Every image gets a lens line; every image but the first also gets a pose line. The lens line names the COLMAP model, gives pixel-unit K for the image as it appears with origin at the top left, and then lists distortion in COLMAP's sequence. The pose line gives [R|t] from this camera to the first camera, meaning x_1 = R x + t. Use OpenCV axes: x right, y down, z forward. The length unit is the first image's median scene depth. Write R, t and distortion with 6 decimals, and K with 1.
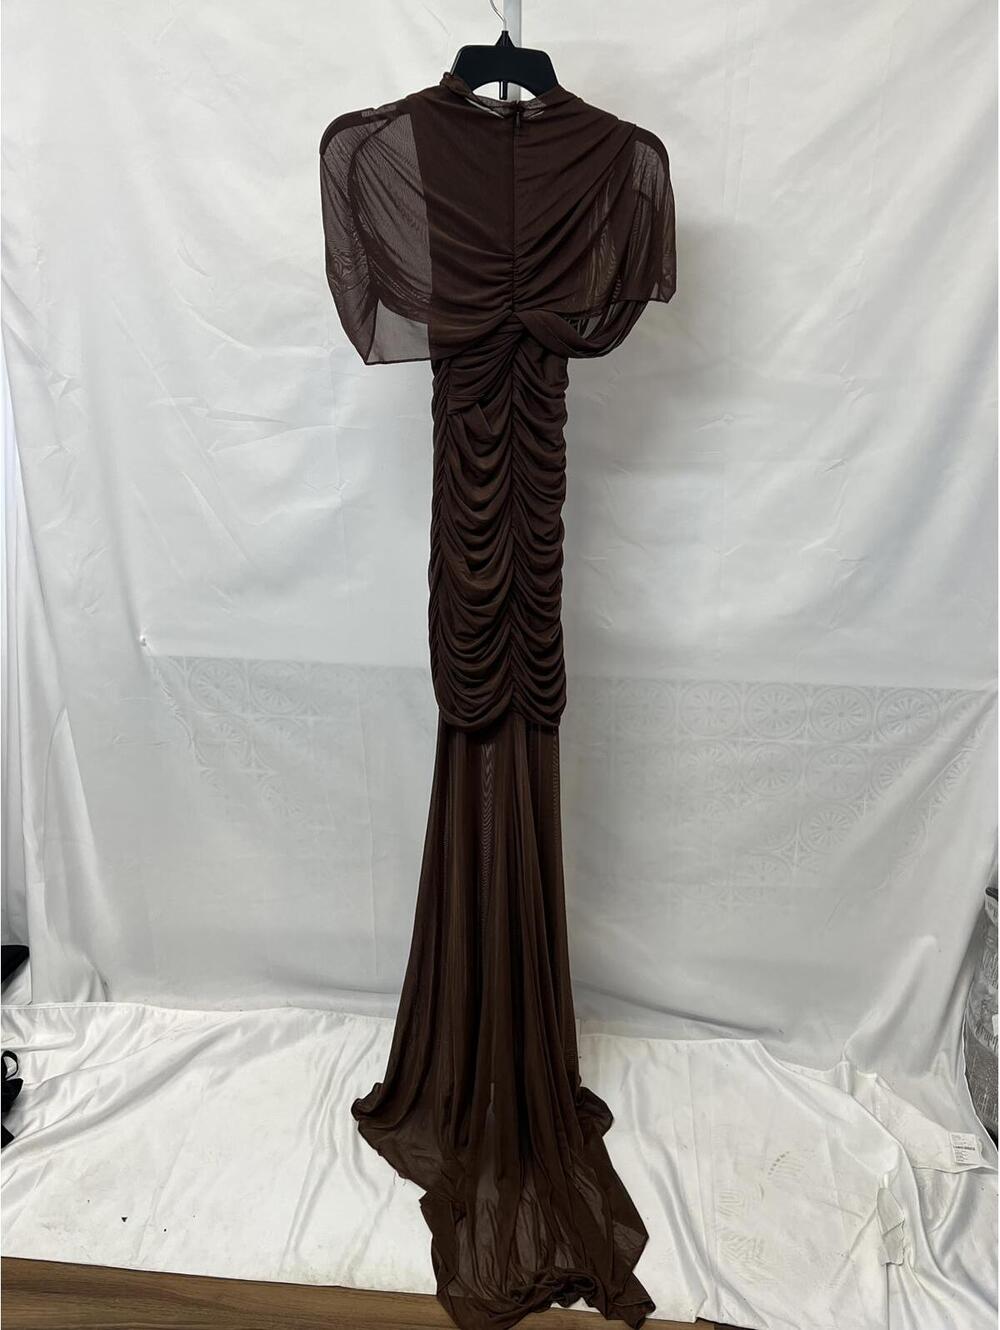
lens RADIAL K [[1177.4, 0, 515.6], [0, 1177.4, 687.5], [0, 0, 1]] dist [0.068106, -0.069834]
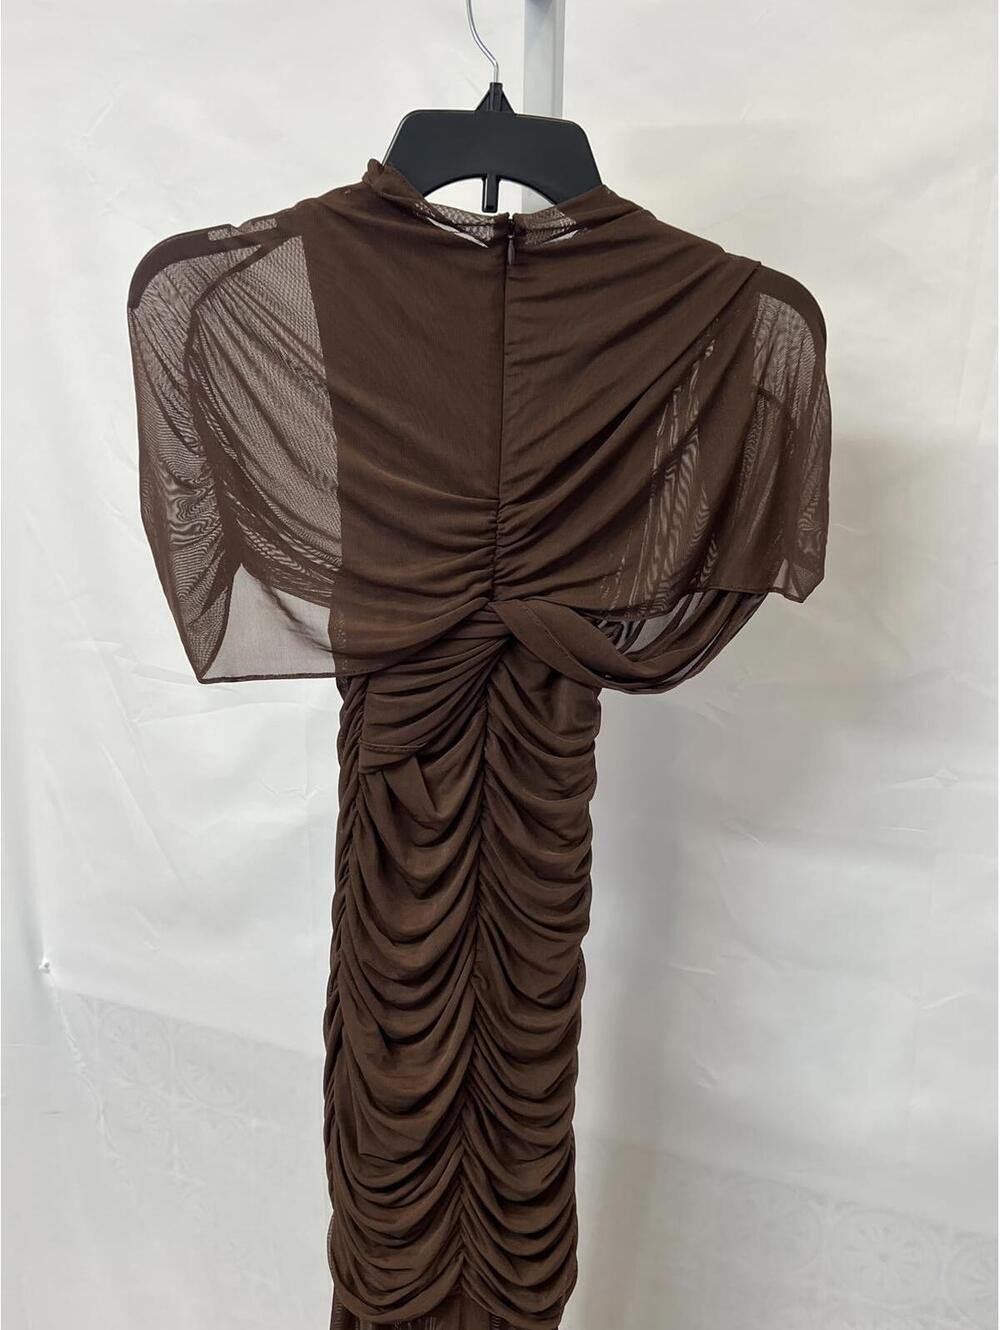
lens RADIAL K [[1177.4, 0, 509.9], [0, 1177.4, 693.8], [0, 0, 1]] dist [0.068106, -0.069834]
pose [[0.965245, 0.099797, -0.241542, 0.109239], [-0.122999, 0.988935, -0.082934, -0.187445], [0.230592, 0.109761, 0.966840, 0.402539]]
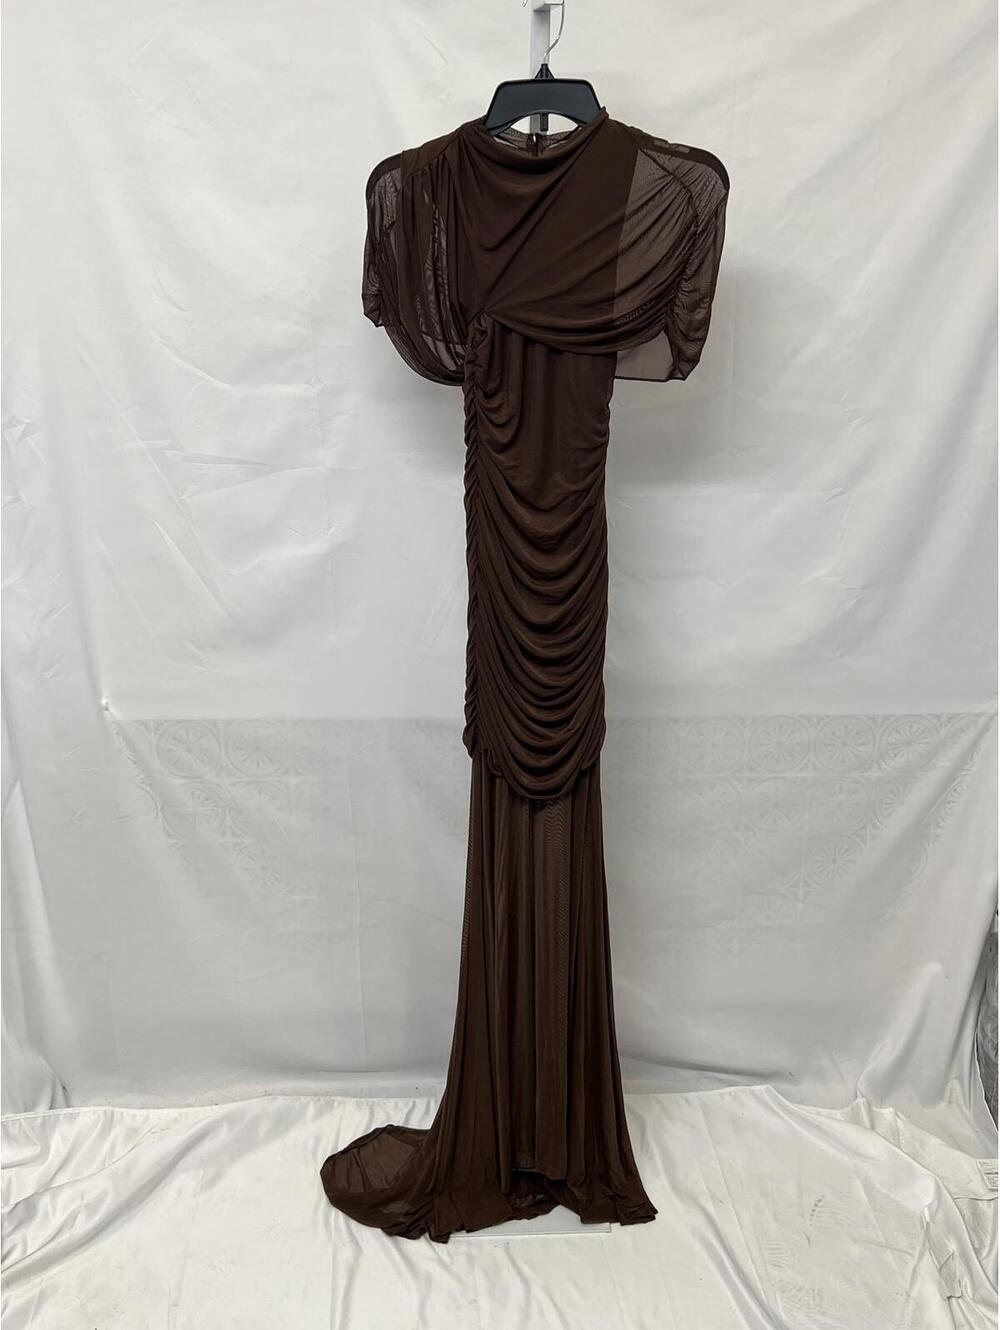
lens RADIAL K [[1267.4, 0, 505.2], [0, 1267.4, 699.8], [0, 0, 1]] dist [0.044119, 0.000000]
pose [[0.989437, -0.048926, 0.136455, -0.155213], [0.052841, 0.998284, -0.025218, -0.002610], [-0.134987, 0.032162, 0.990325, -0.015350]]
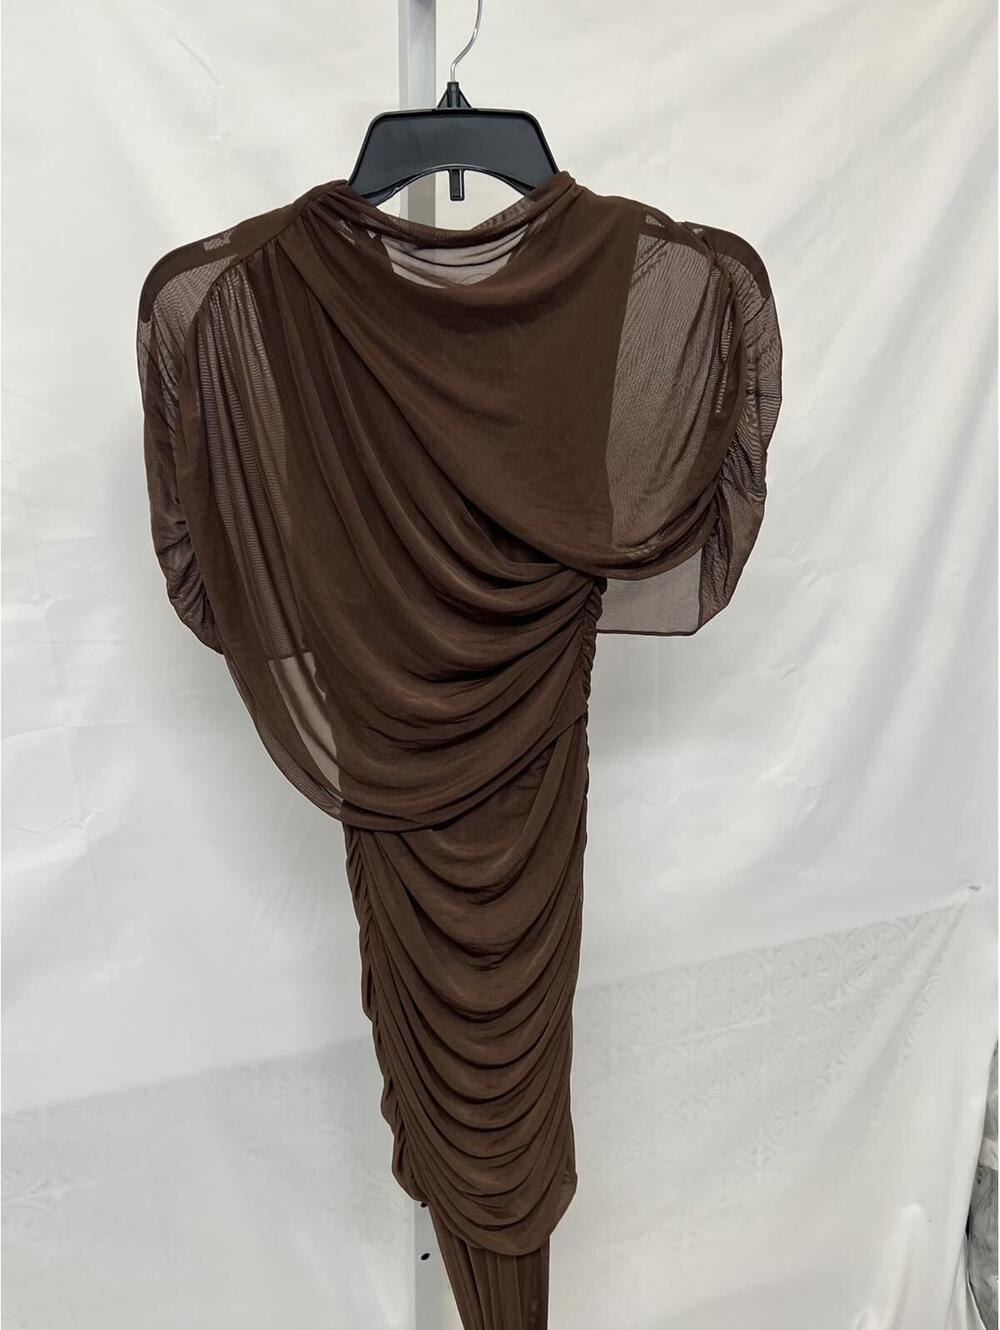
lens RADIAL K [[1177.4, 0, 507.9], [0, 1177.4, 694.5], [0, 0, 1]] dist [0.068106, -0.069834]
pose [[0.903573, -0.158647, 0.397979, -0.184486], [0.172800, 0.984957, 0.000310, -0.198189], [-0.392042, 0.068490, 0.917394, 0.374287]]
